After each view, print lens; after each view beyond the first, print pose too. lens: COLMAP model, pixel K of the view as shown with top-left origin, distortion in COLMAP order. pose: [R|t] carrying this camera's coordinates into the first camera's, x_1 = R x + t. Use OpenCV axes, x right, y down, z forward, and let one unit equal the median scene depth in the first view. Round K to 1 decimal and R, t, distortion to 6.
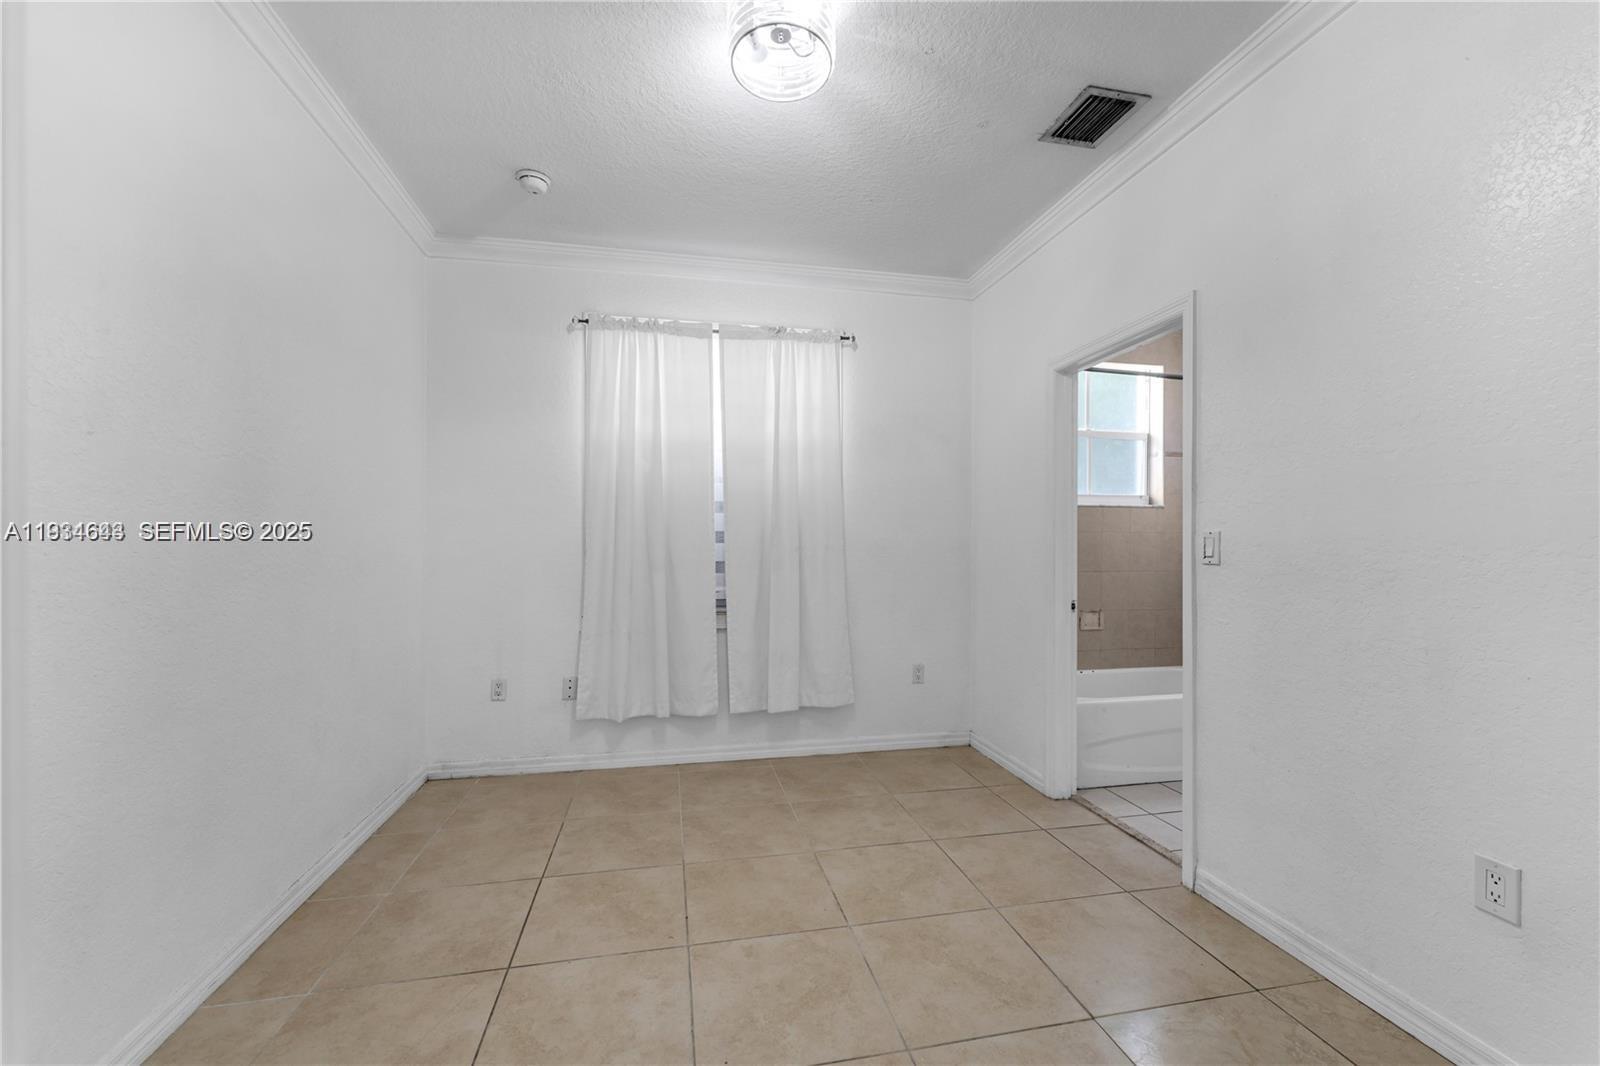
lens RADIAL K [[639.8, 0, 801.3], [0, 639.8, 540.0], [0, 0, 1]] dist [0.000182, 0.000264]
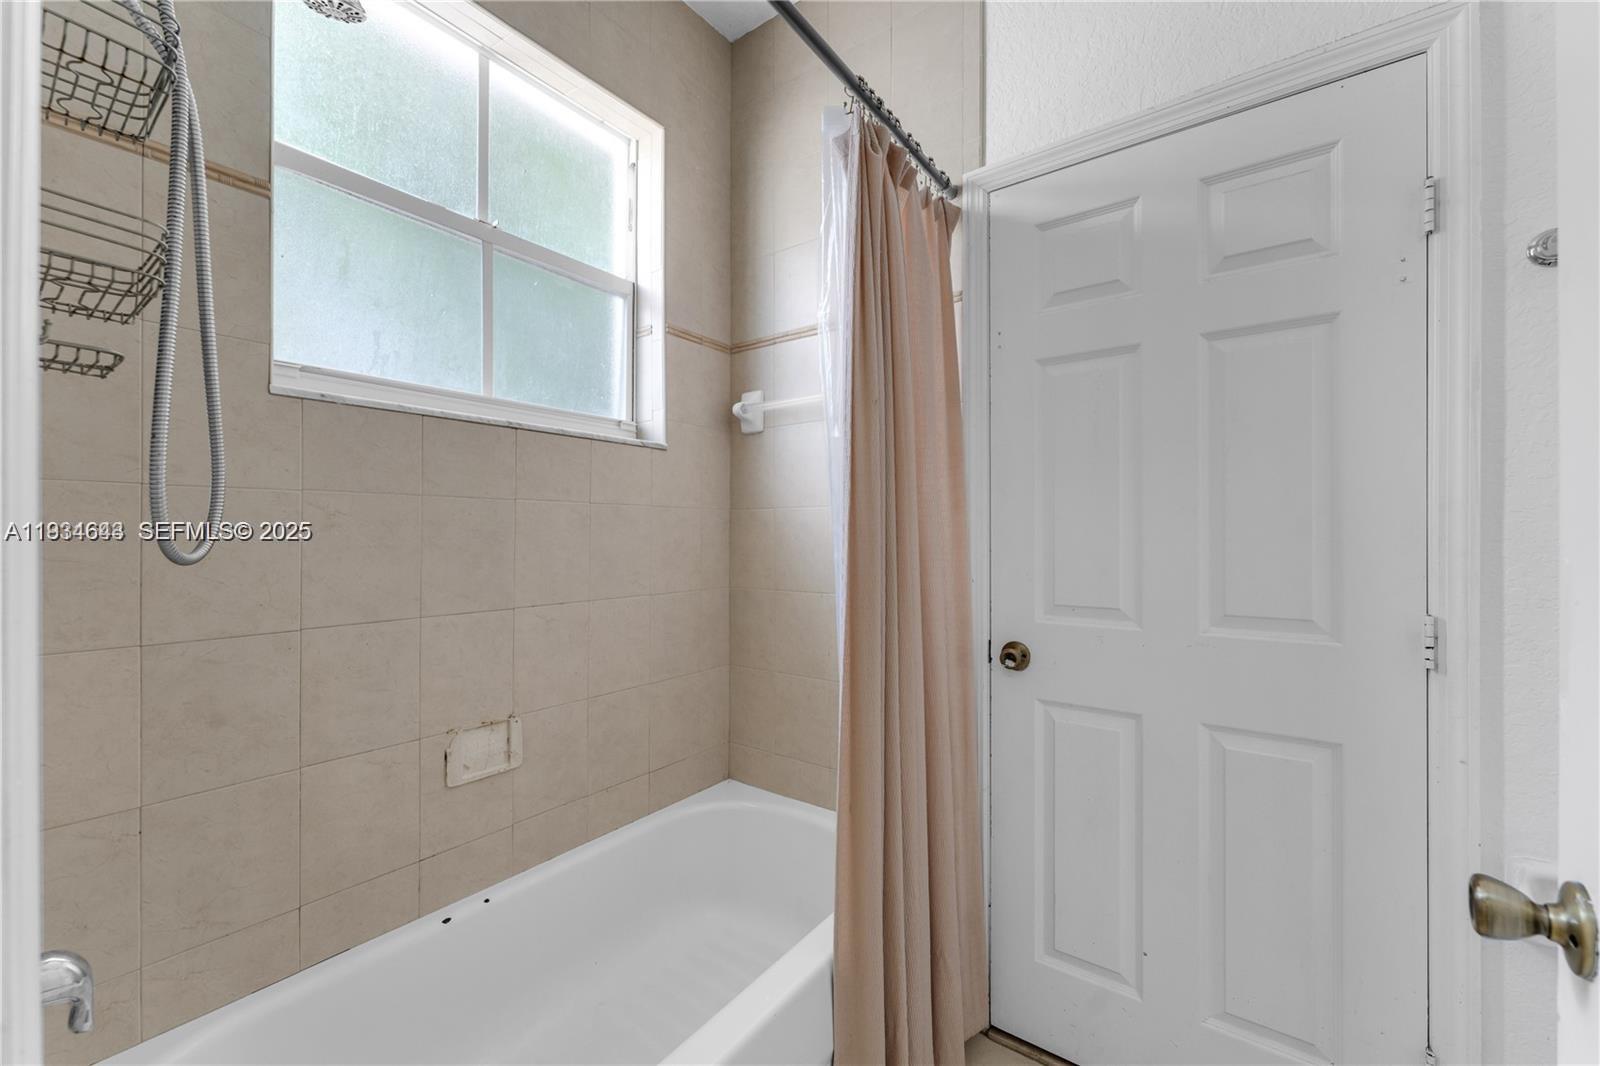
lens RADIAL K [[639.8, 0, 799.2], [0, 639.8, 528.7], [0, 0, 1]] dist [0.000182, 0.000264]
pose [[0.742154, -0.006993, 0.670193, 0.344173], [0.001211, 0.999958, 0.009094, 0.002269], [-0.670228, -0.005938, 0.742131, 0.620774]]
